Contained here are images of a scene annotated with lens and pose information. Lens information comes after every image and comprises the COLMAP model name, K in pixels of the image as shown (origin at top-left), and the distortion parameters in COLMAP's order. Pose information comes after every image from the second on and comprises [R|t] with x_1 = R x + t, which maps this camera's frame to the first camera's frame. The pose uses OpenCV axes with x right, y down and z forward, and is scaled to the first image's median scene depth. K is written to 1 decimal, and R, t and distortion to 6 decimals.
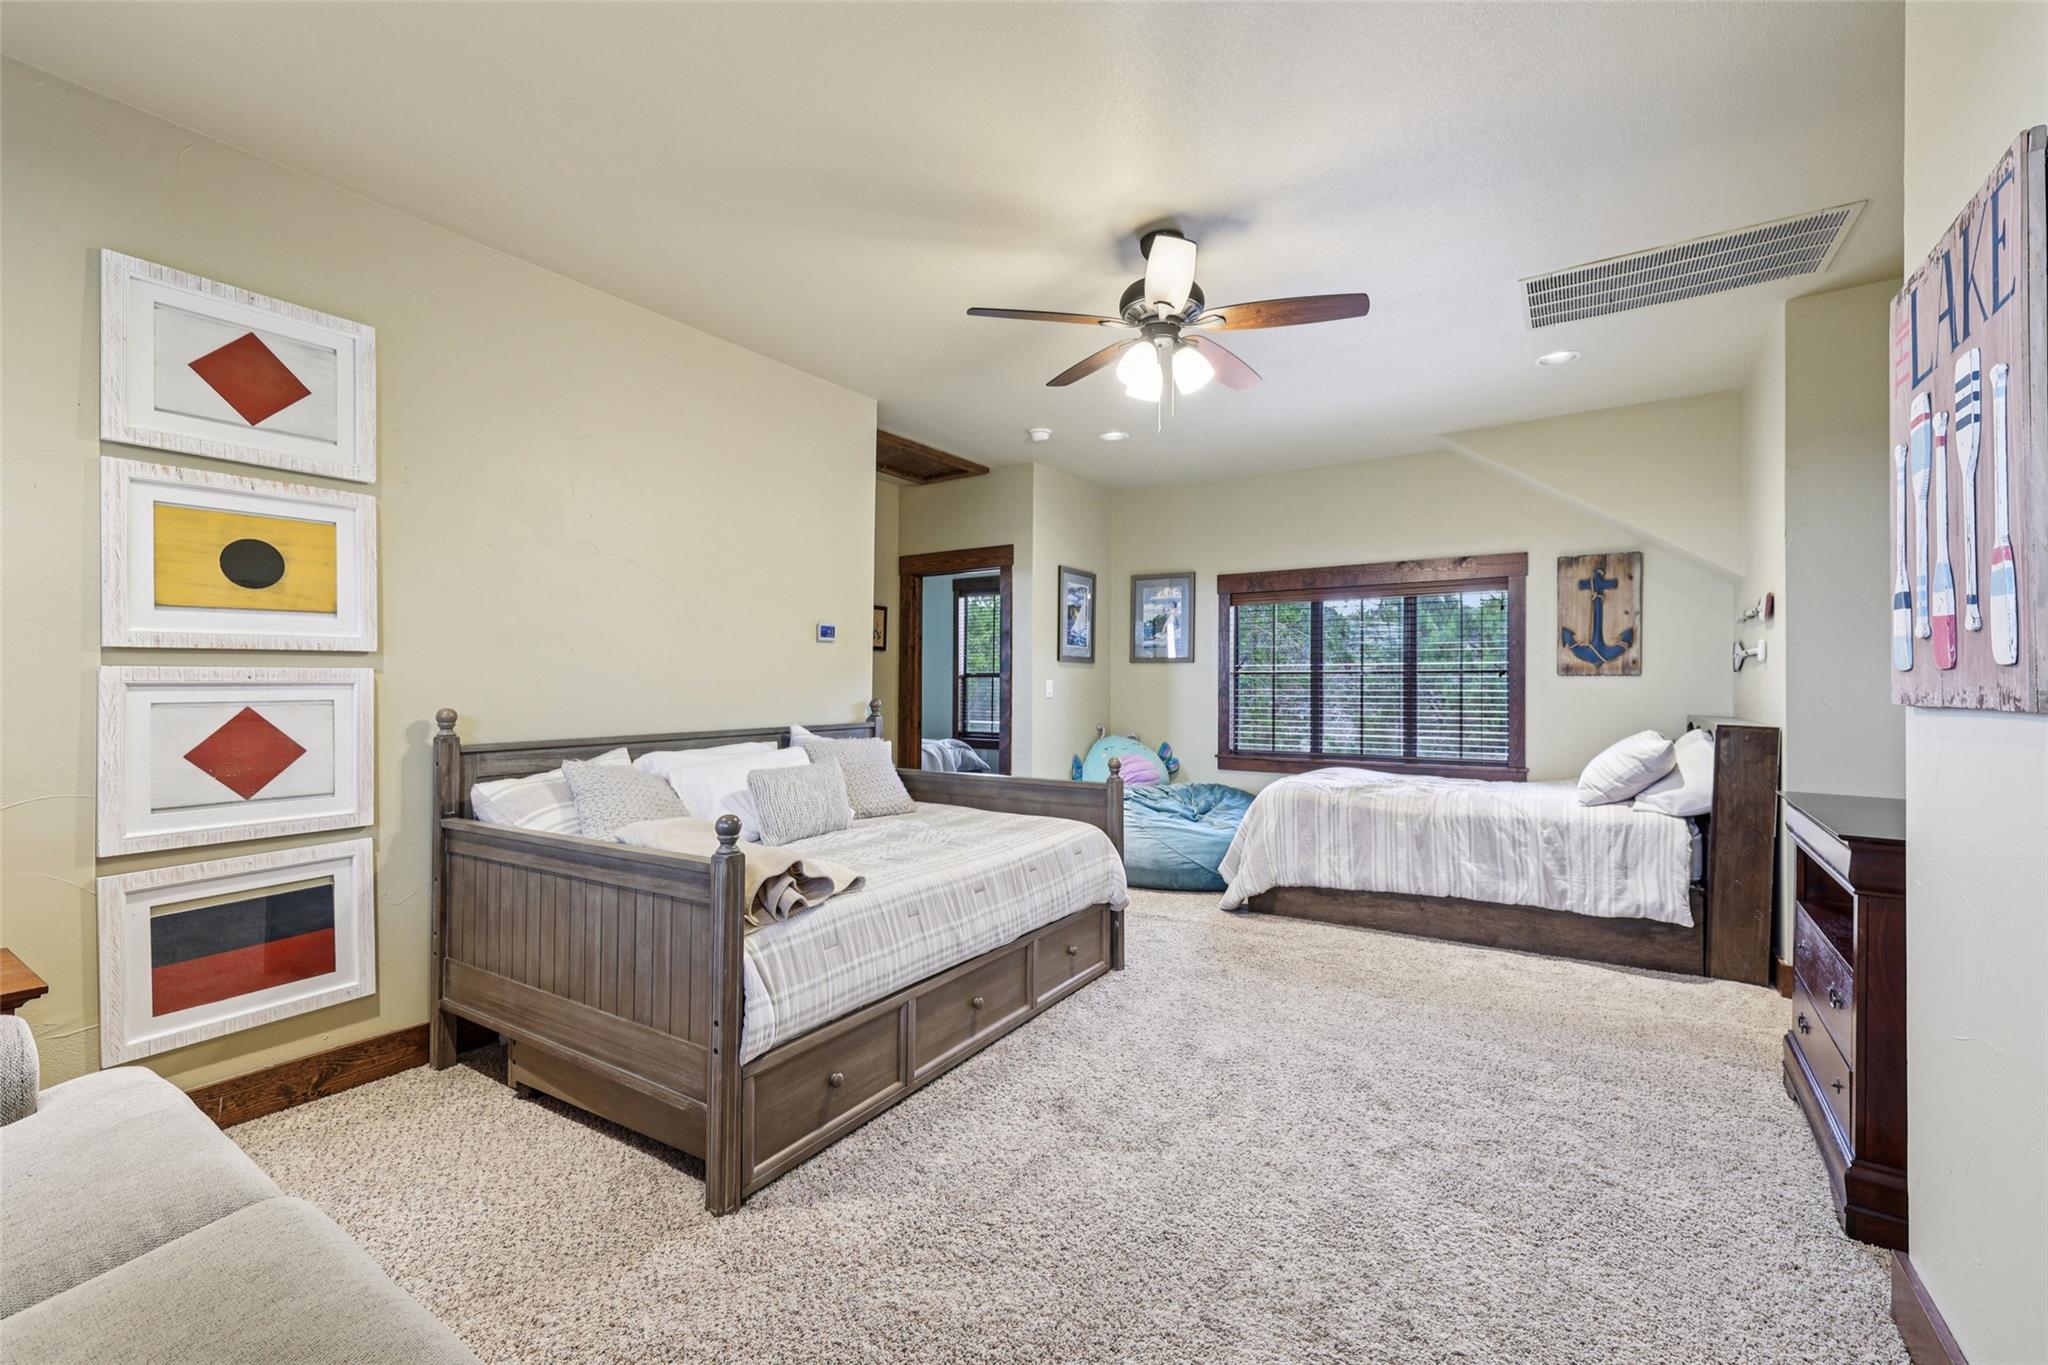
lens RADIAL K [[859.2, 0, 1024.8], [0, 859.2, 679.2], [0, 0, 1]] dist [0.001686, 0.000068]
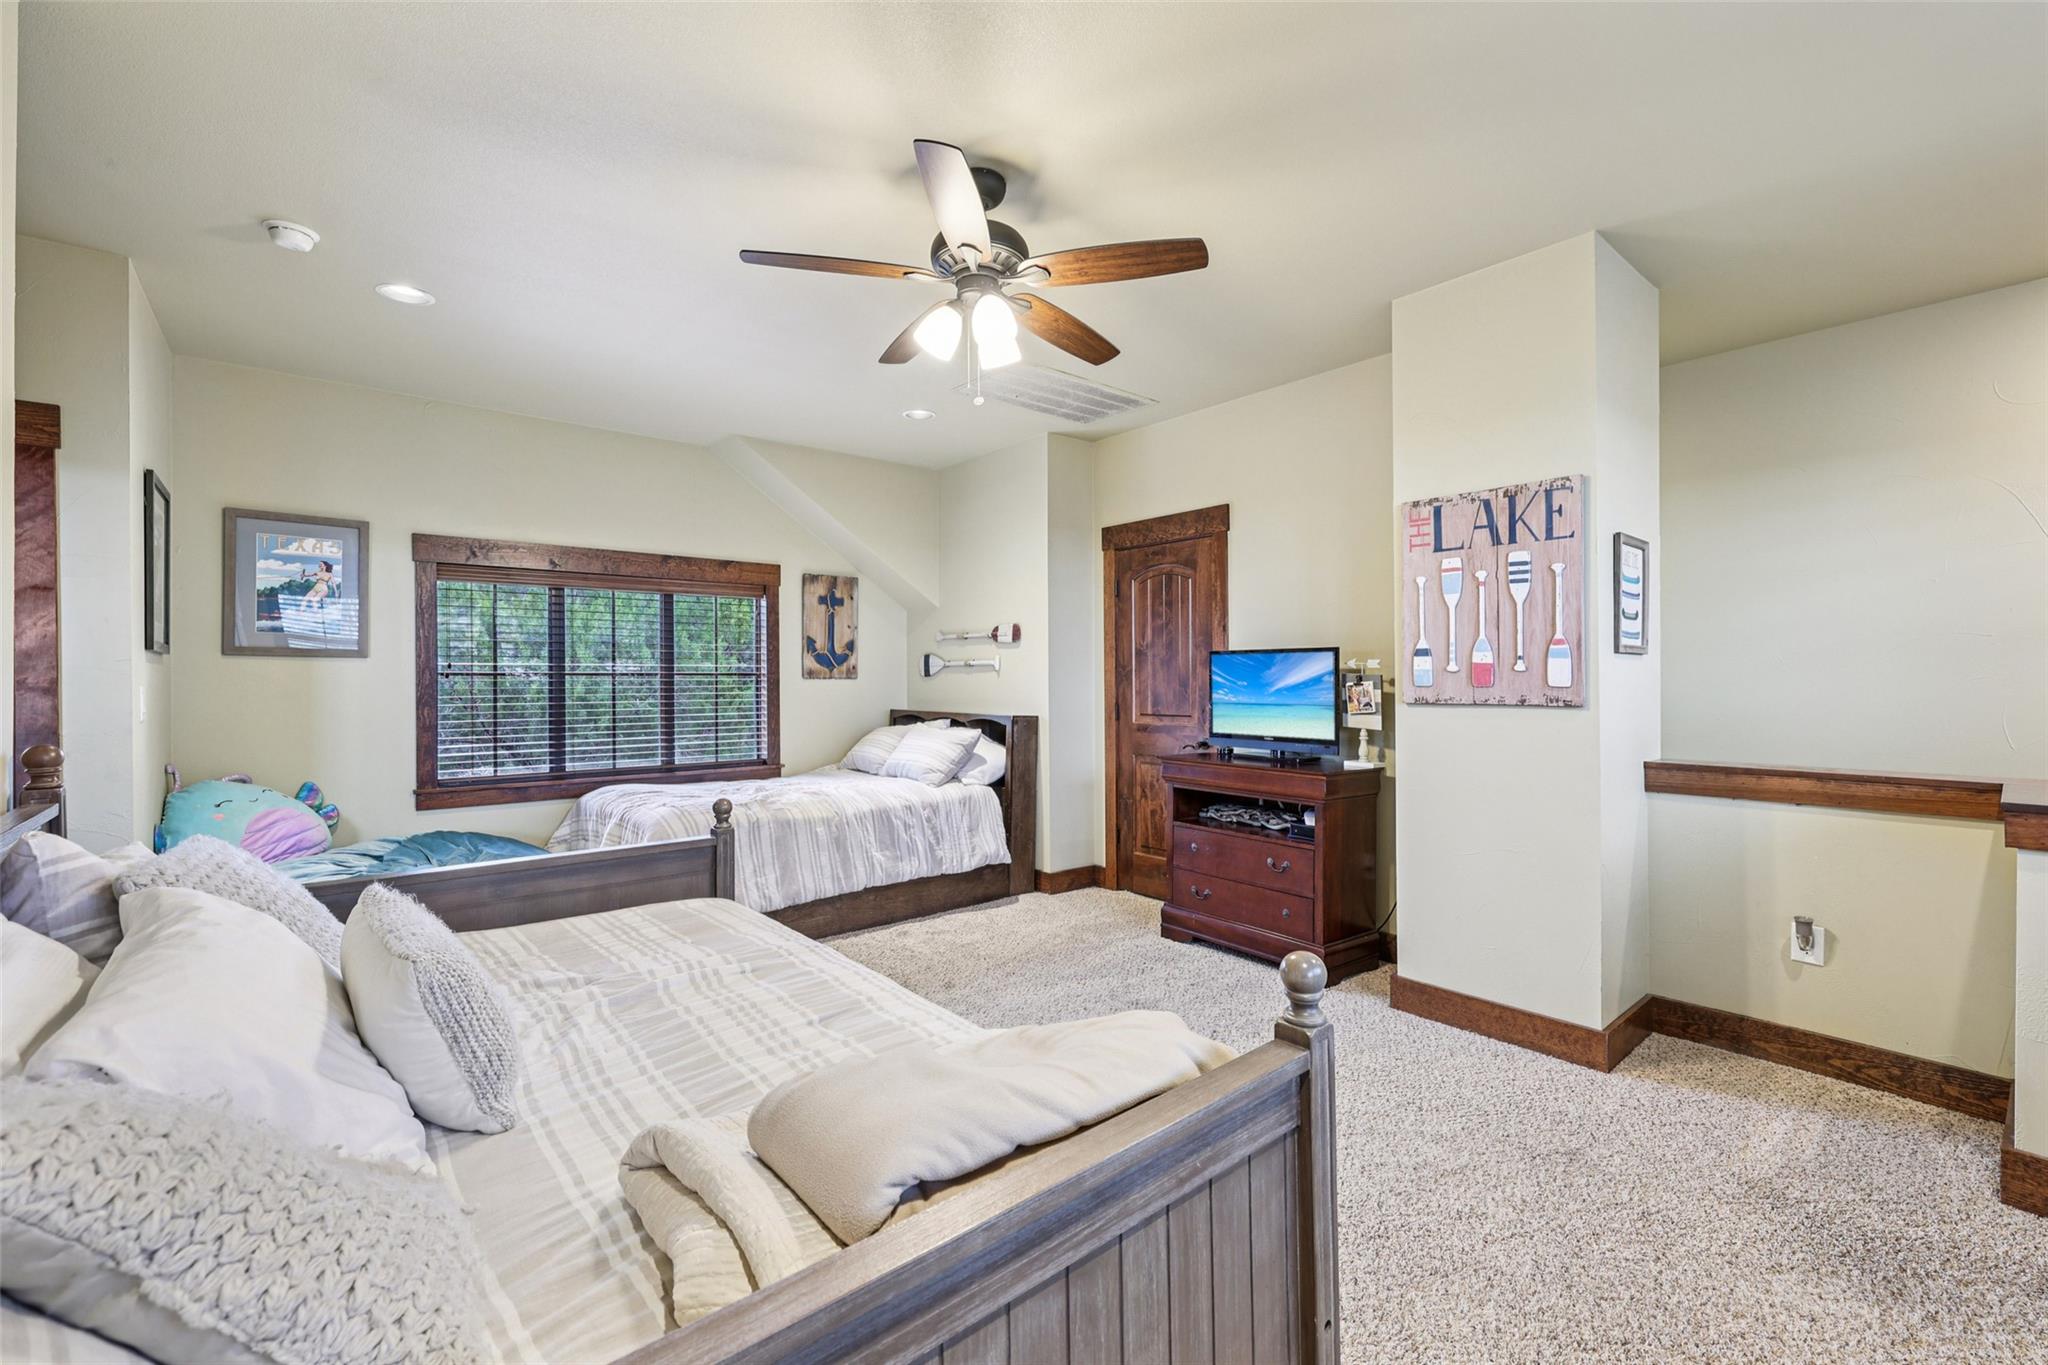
lens RADIAL K [[859.2, 0, 1024.8], [0, 859.2, 679.2], [0, 0, 1]] dist [0.001686, 0.000068]
pose [[0.284090, -0.003887, 0.958790, -0.392866], [-0.003818, 0.999979, 0.005185, -0.010848], [-0.958790, -0.005134, 0.284069, 0.423774]]
